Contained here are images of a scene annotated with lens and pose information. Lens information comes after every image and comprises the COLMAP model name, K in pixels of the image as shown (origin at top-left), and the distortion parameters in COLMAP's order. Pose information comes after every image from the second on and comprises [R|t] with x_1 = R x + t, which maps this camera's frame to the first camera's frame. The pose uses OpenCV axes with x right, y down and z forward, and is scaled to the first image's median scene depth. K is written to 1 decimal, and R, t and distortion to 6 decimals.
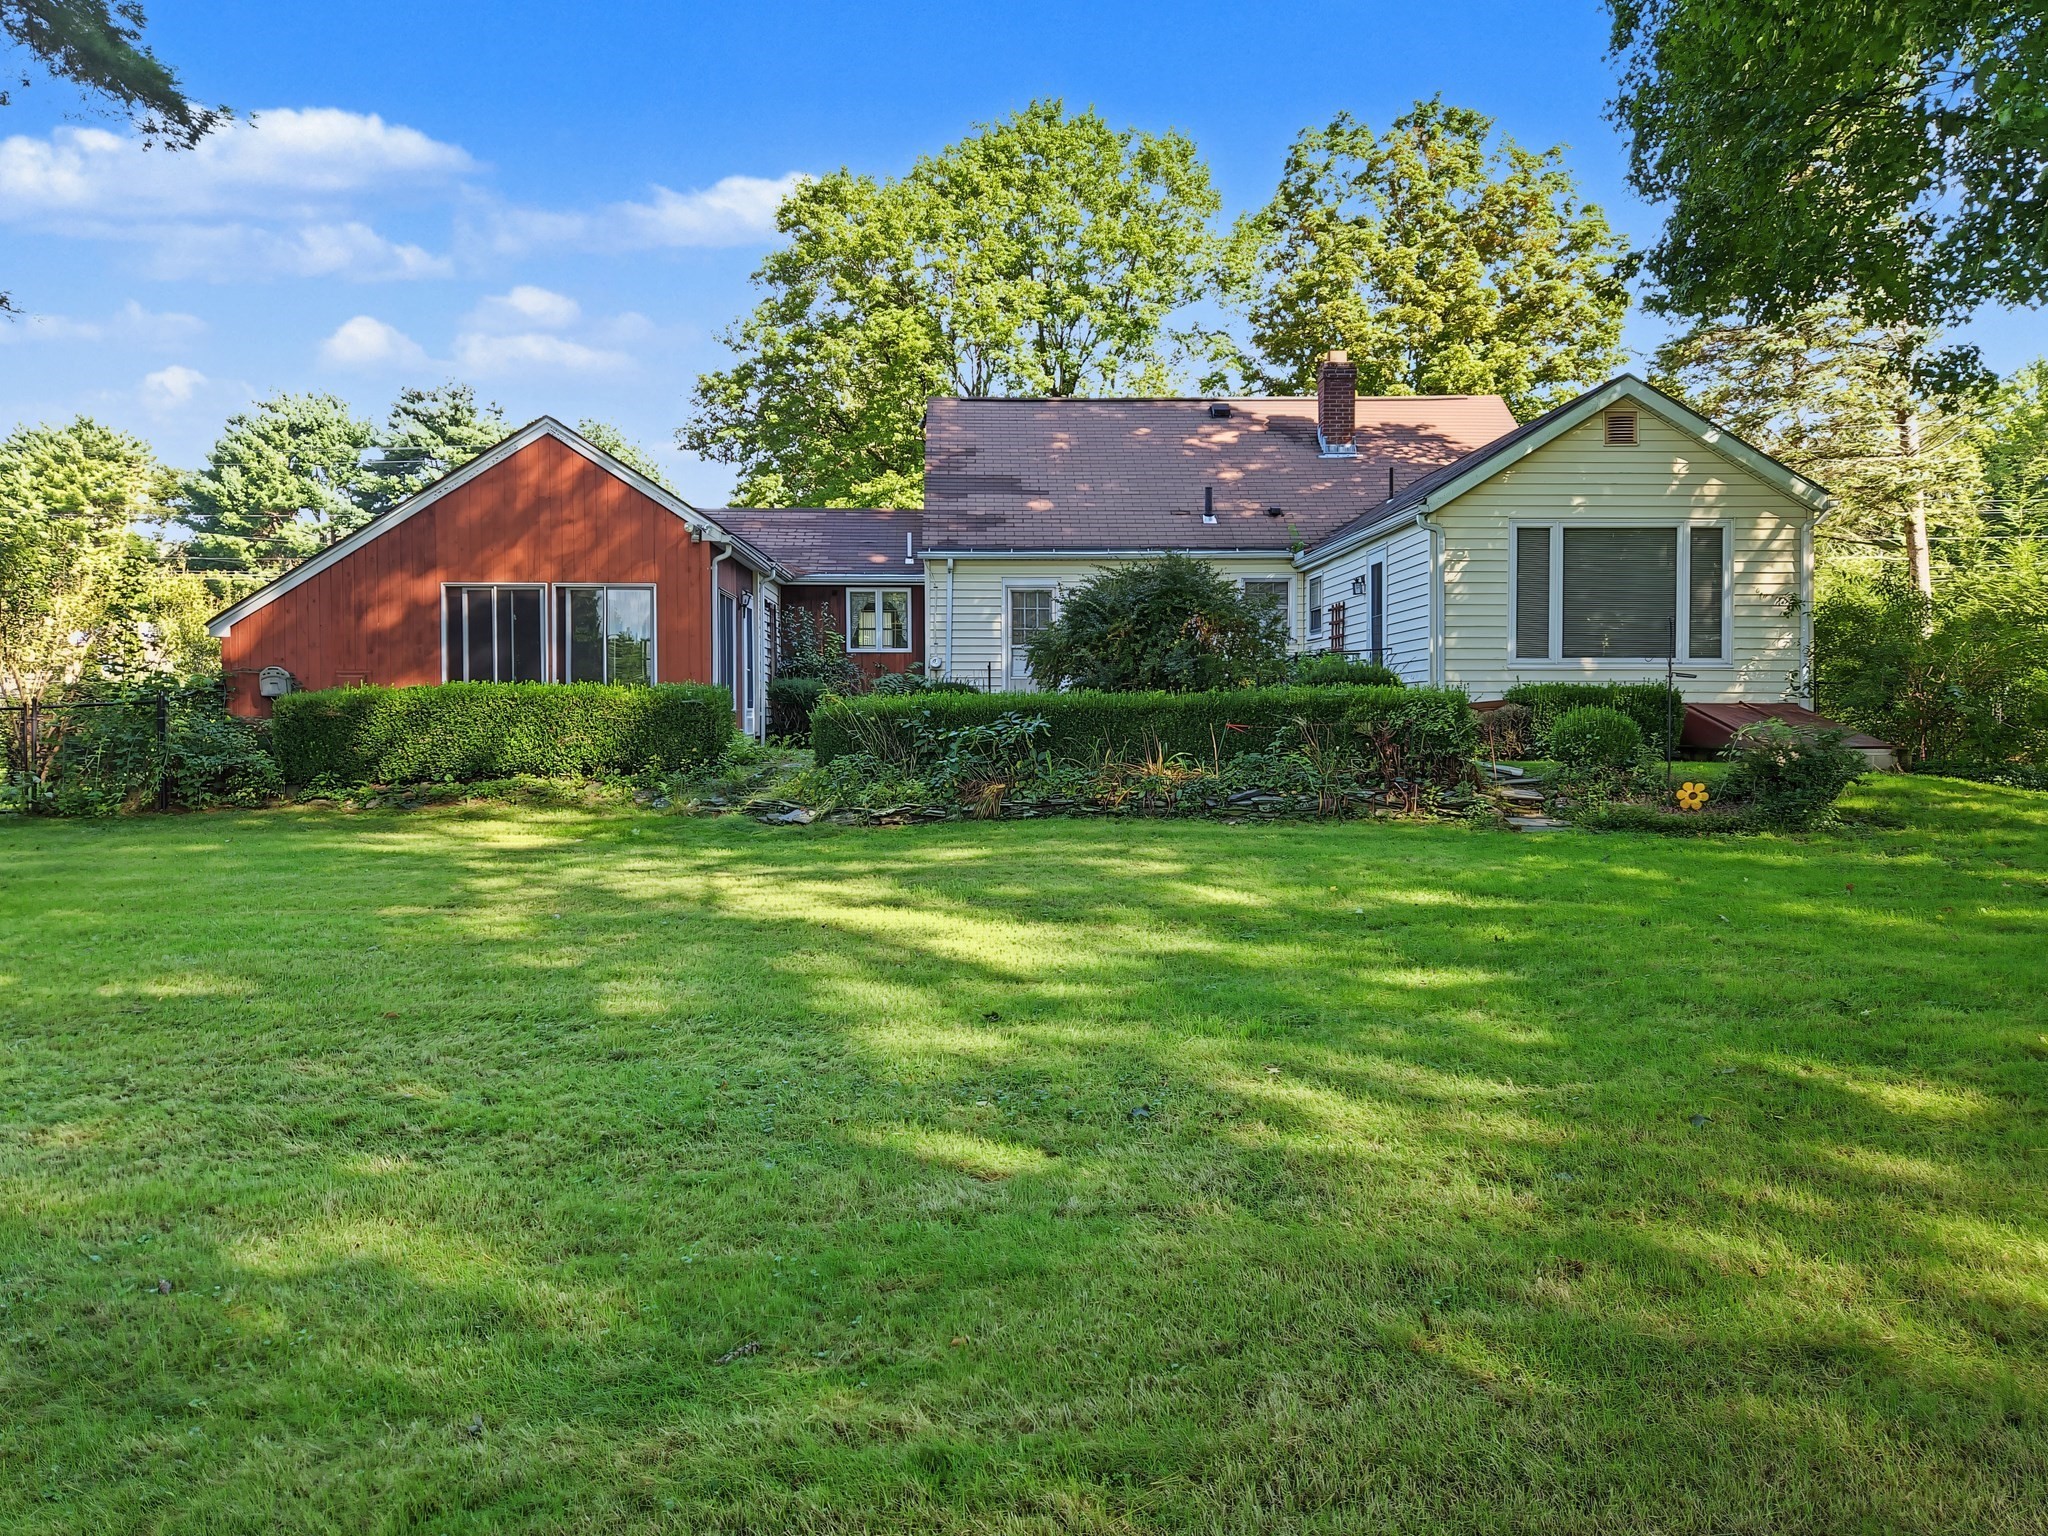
lens RADIAL K [[1456.0, 0, 1019.7], [0, 1456.0, 769.8], [0, 0, 1]] dist [0.002806, -0.000785]
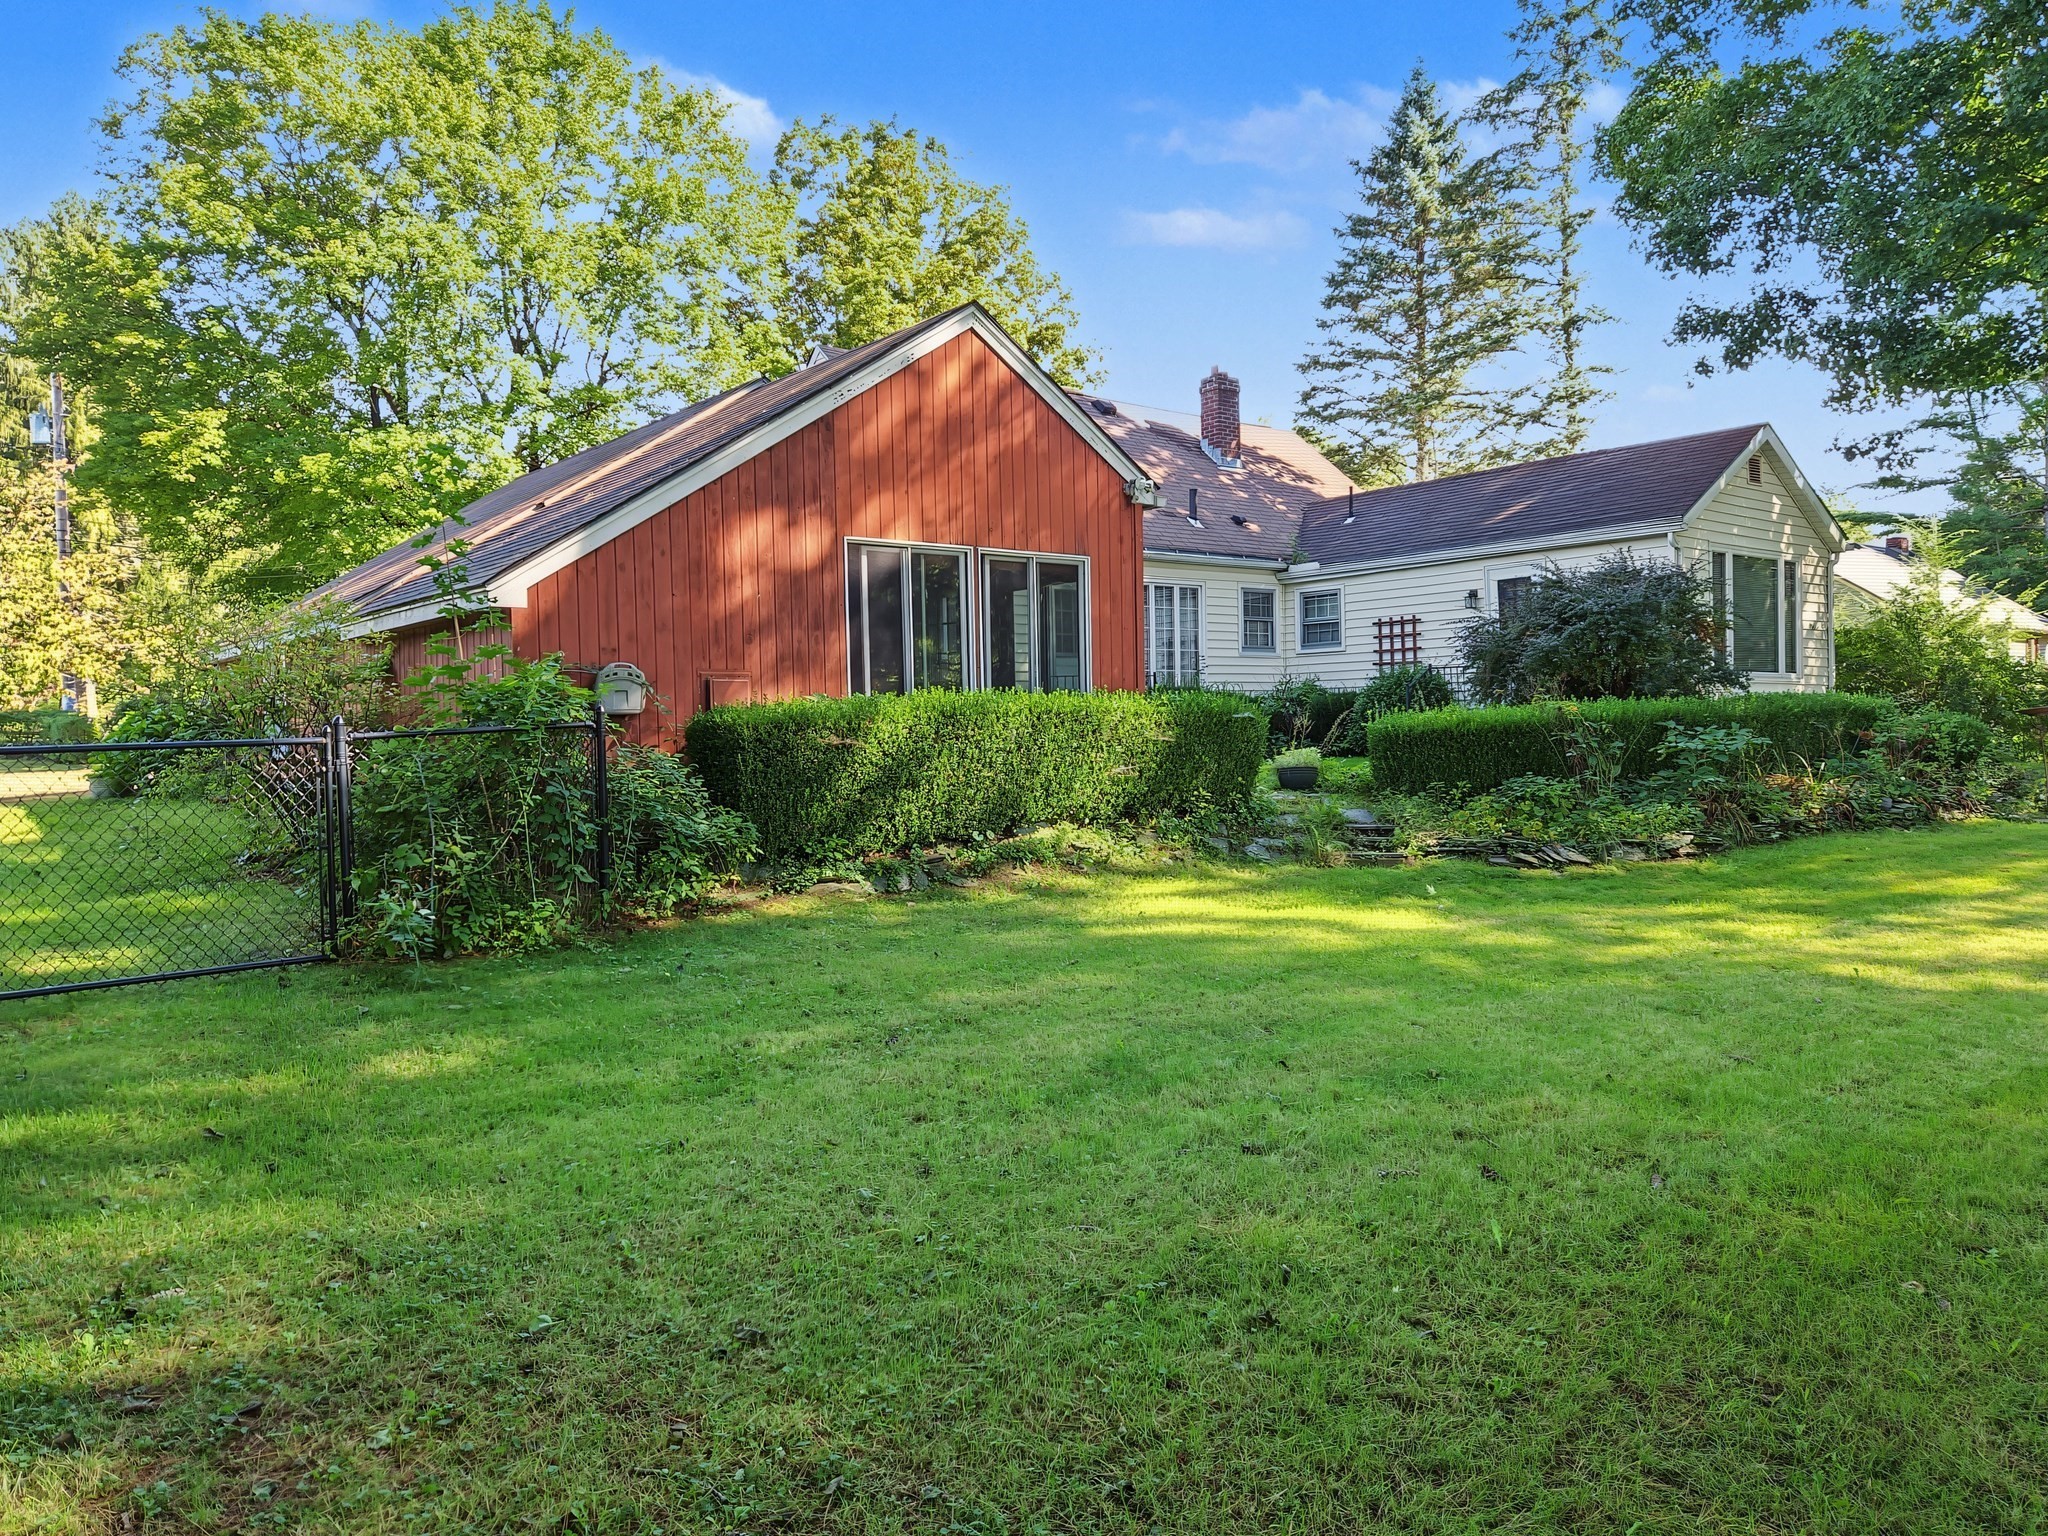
lens RADIAL K [[1456.0, 0, 1019.7], [0, 1456.0, 769.8], [0, 0, 1]] dist [0.002806, -0.000785]
pose [[0.799846, -0.030204, 0.599444, -0.714996], [0.040654, 0.999166, -0.003900, -0.018701], [-0.598826, 0.027489, 0.800407, 0.431668]]
